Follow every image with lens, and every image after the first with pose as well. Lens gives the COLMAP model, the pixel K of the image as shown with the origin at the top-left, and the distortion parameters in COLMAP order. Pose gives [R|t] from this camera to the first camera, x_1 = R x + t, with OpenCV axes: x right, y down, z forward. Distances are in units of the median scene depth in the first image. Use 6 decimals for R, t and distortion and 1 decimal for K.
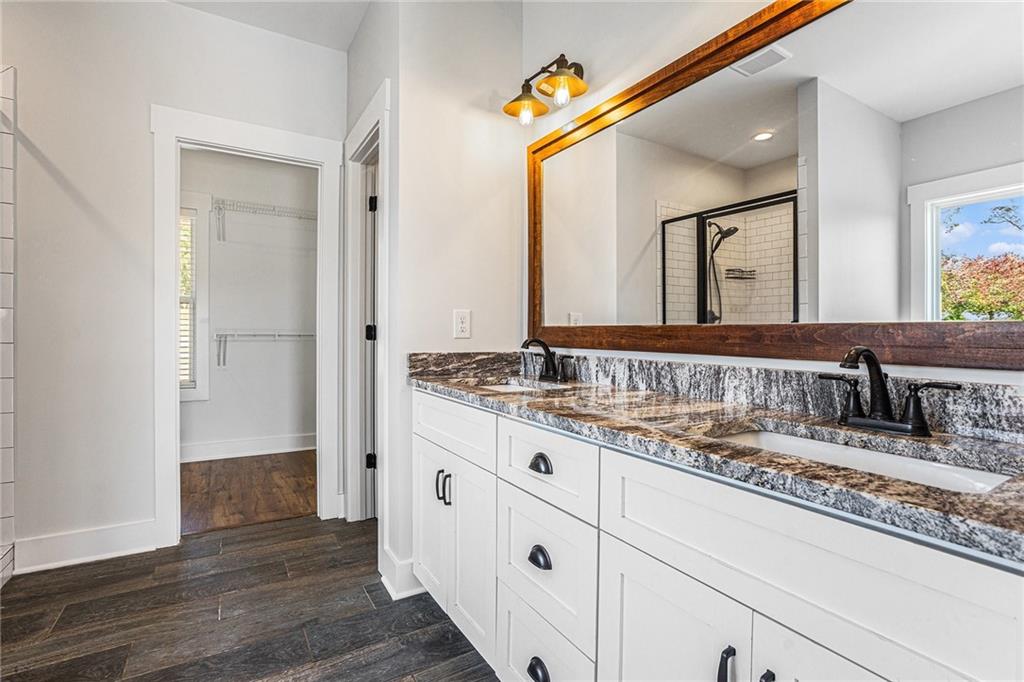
lens RADIAL K [[474.4, 0, 502.1], [0, 474.4, 340.3], [0, 0, 1]] dist [-0.035773, 0.007970]
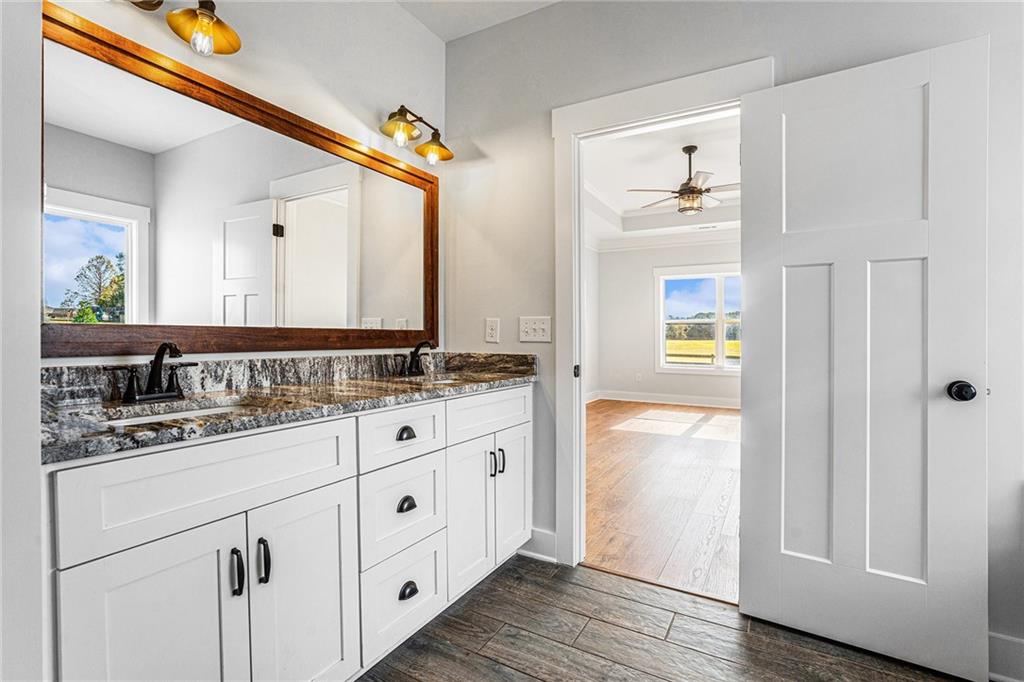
lens RADIAL K [[474.4, 0, 503.0], [0, 474.4, 335.3], [0, 0, 1]] dist [-0.035773, 0.007970]
pose [[-0.497858, -0.004474, 0.867247, -0.959945], [0.007891, 0.999922, 0.009688, -0.020197], [-0.867223, 0.011667, -0.497784, 1.126261]]
